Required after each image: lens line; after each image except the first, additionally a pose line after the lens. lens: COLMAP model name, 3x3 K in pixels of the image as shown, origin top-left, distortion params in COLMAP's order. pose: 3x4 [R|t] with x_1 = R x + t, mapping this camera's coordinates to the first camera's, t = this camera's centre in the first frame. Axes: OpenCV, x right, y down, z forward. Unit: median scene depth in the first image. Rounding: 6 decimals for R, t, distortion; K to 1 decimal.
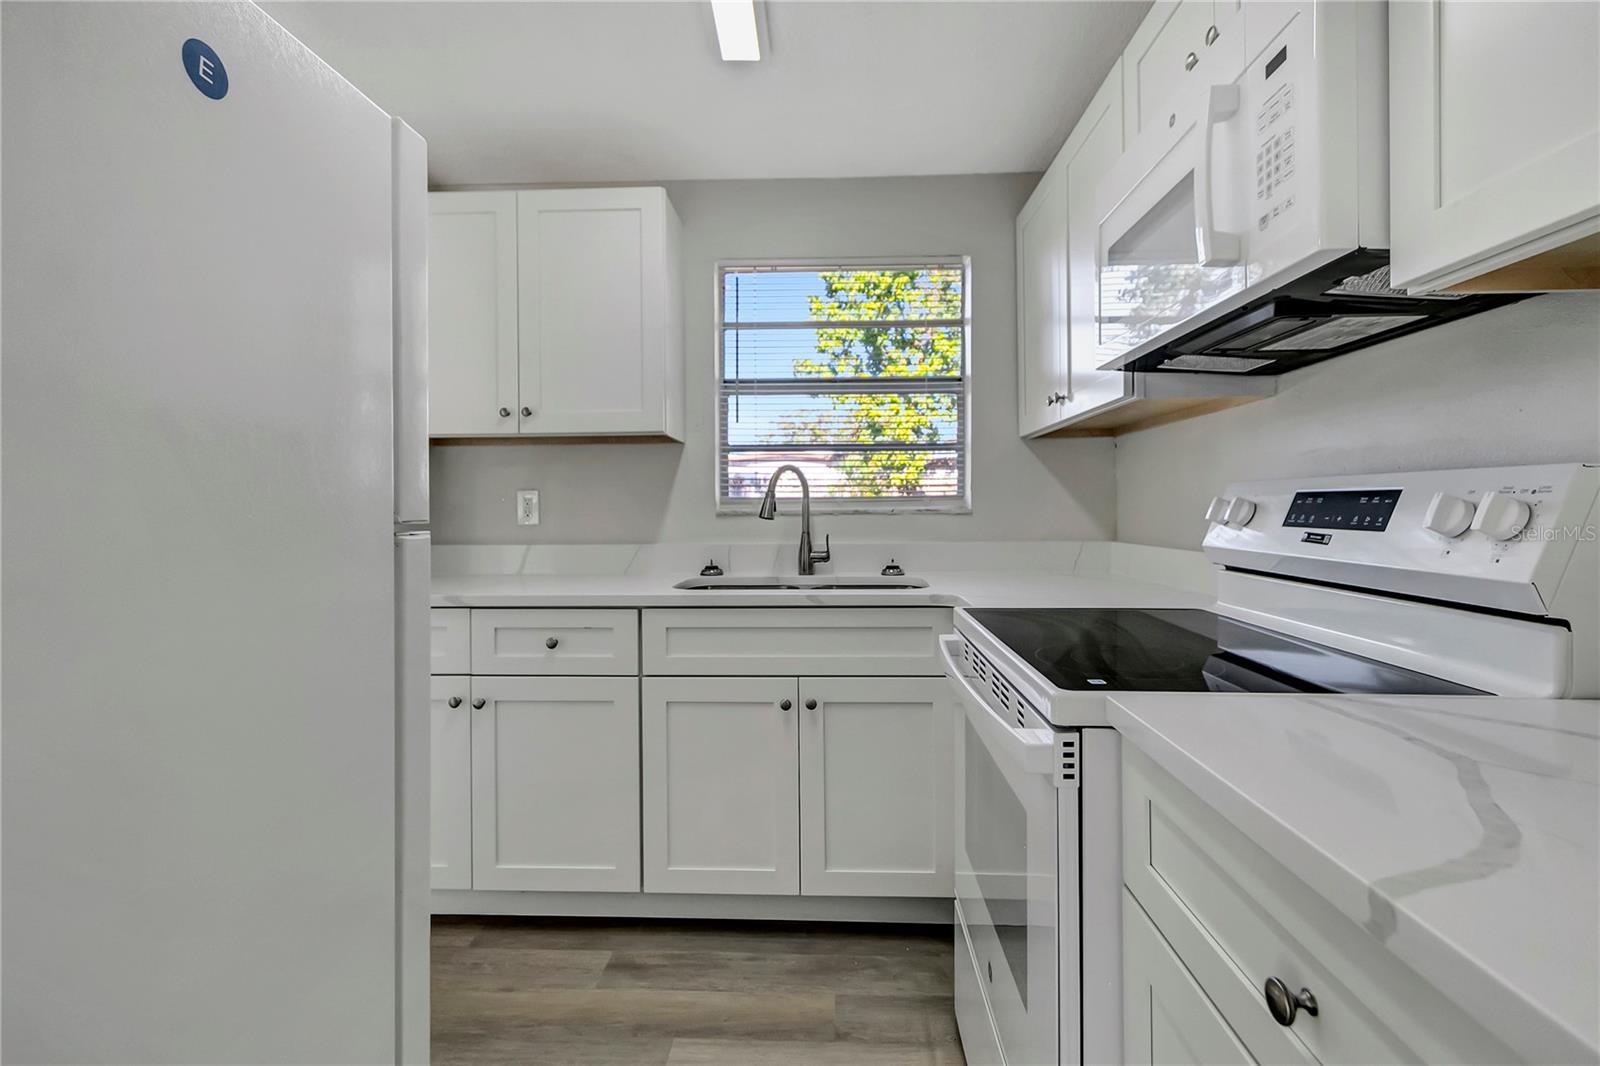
lens RADIAL K [[724.5, 0, 793.8], [0, 724.5, 511.5], [0, 0, 1]] dist [0.001467, -0.000669]
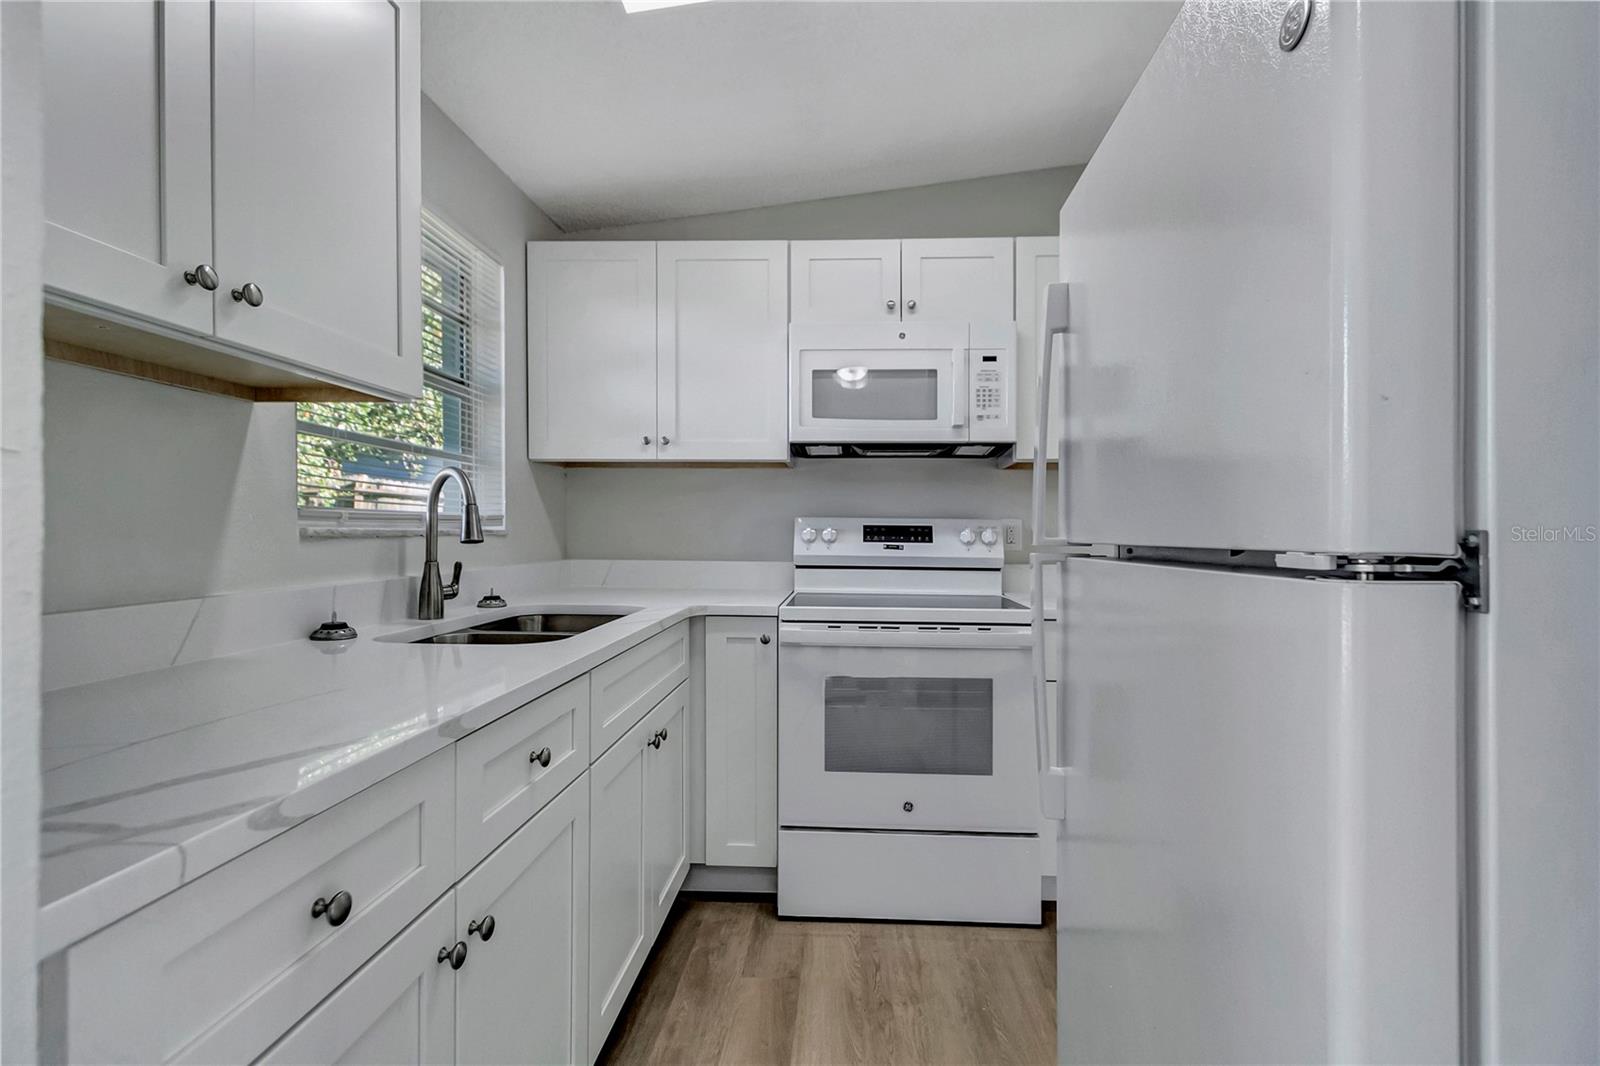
lens RADIAL K [[746.1, 0, 822.9], [0, 746.1, 530.0], [0, 0, 1]] dist [0.000585, -0.001364]
pose [[-0.015726, 0.008555, 0.999840, -1.164662], [-0.001689, 0.999962, -0.008582, 0.004442], [-0.999875, -0.001823, -0.015711, 0.973358]]
